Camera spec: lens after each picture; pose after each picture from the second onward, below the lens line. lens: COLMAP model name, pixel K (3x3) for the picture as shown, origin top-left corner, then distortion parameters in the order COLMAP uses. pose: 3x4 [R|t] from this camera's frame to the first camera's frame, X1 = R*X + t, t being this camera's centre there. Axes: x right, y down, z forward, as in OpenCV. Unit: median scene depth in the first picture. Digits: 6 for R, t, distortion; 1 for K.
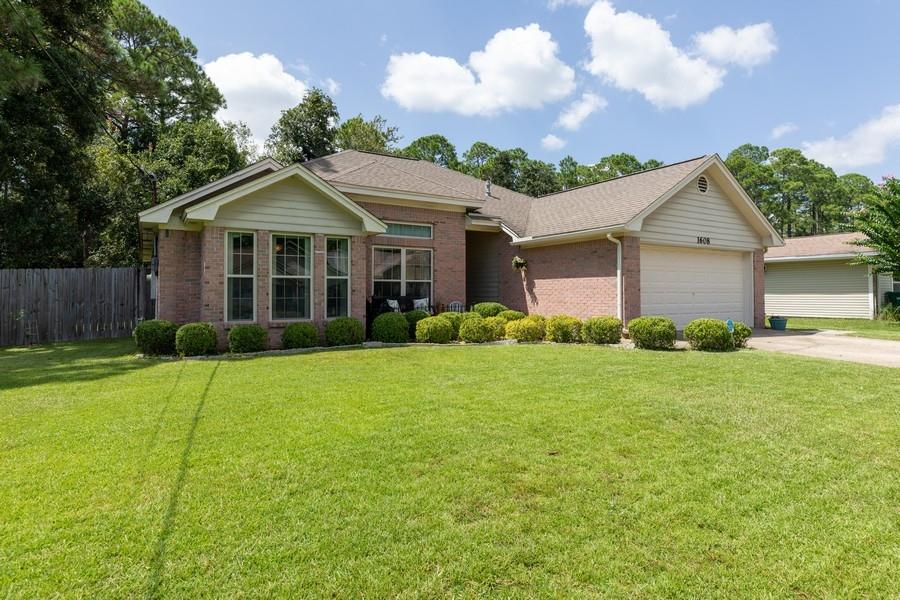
lens RADIAL K [[494.8, 0, 449.5], [0, 494.8, 294.0], [0, 0, 1]] dist [-0.000071, -0.000348]
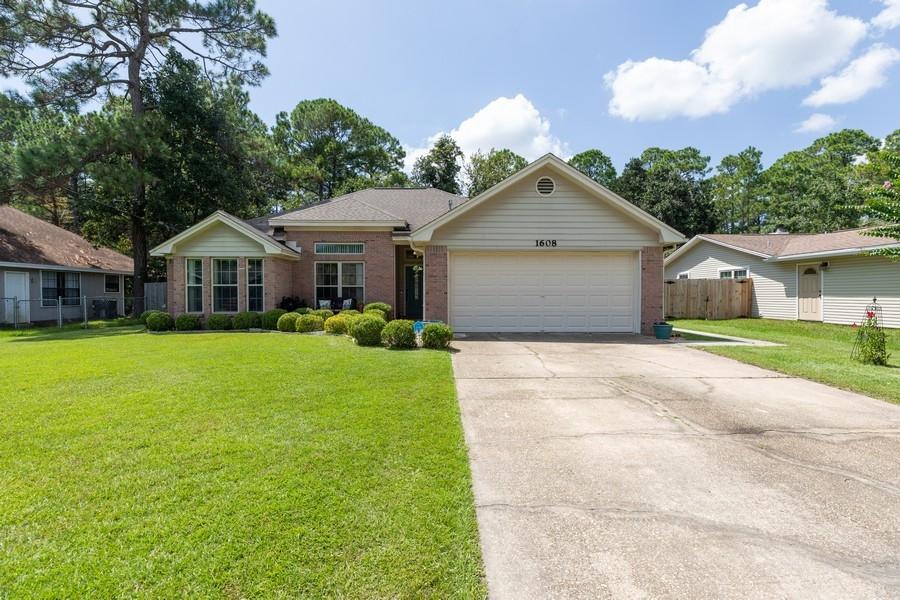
lens RADIAL K [[413.9, 0, 448.6], [0, 413.9, 307.6], [0, 0, 1]] dist [0.002089, 0.000092]
pose [[0.860129, 0.016613, -0.509806, 0.890499], [-0.000532, 0.999498, 0.031672, -0.005010], [0.510076, -0.026971, 0.859706, 0.207577]]
